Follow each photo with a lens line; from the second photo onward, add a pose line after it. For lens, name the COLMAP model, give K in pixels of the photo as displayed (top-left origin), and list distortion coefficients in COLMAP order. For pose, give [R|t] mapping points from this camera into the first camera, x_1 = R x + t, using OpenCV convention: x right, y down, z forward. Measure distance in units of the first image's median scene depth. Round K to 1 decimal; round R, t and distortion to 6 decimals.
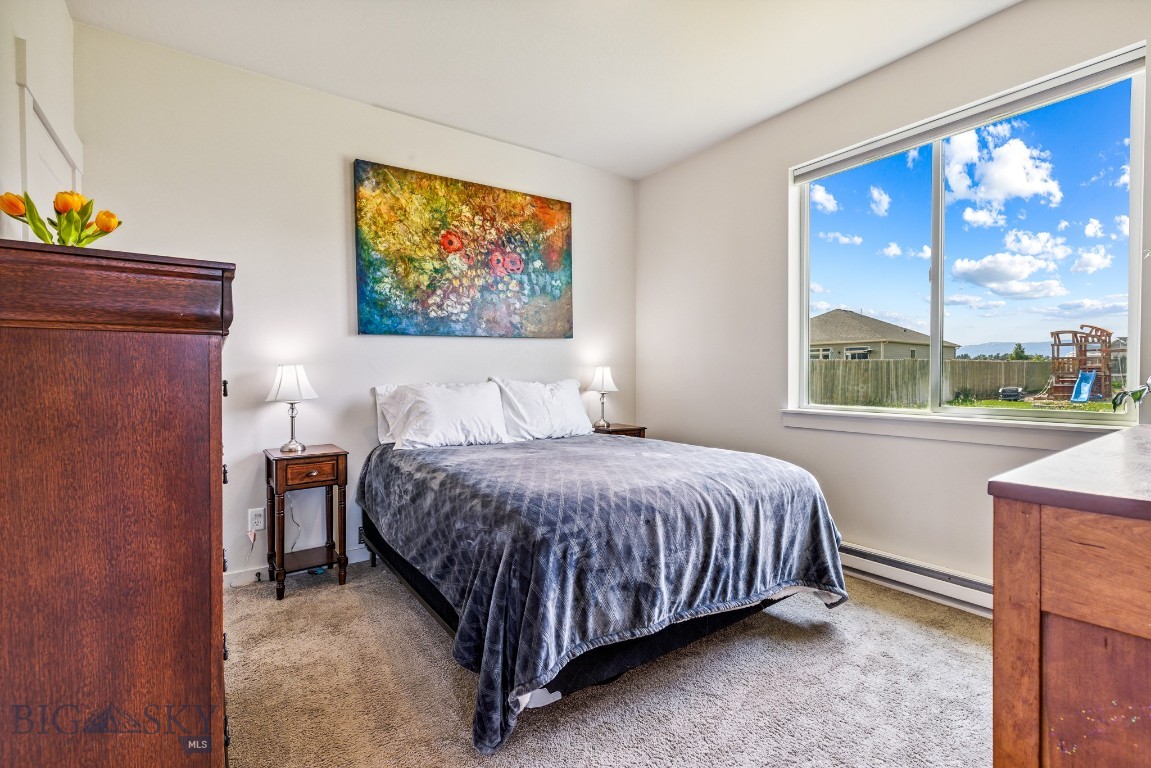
lens RADIAL K [[524.9, 0, 580.5], [0, 524.9, 389.8], [0, 0, 1]] dist [0.000059, 0.000326]
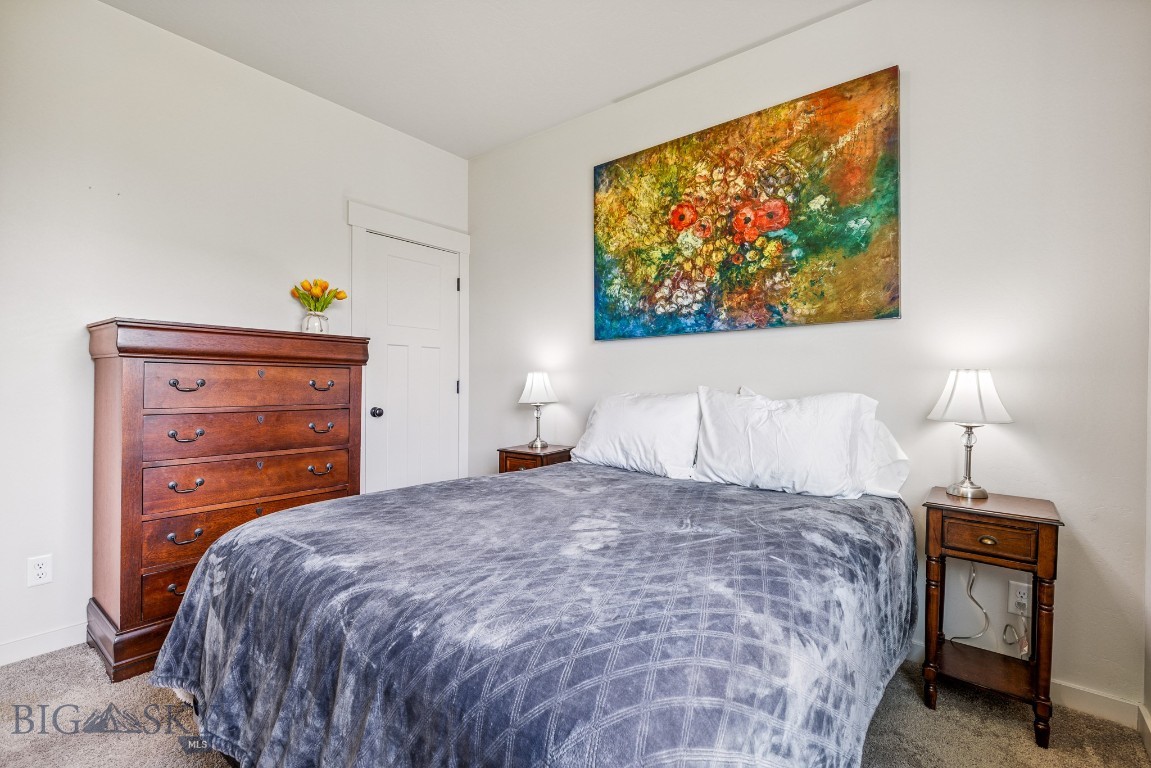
lens RADIAL K [[524.9, 0, 580.5], [0, 524.9, 389.8], [0, 0, 1]] dist [0.000059, 0.000326]
pose [[0.270842, 0.018209, -0.962452, 0.485838], [-0.039649, 0.999184, 0.007747, -0.018596], [0.961807, 0.036062, 0.271343, 0.647142]]
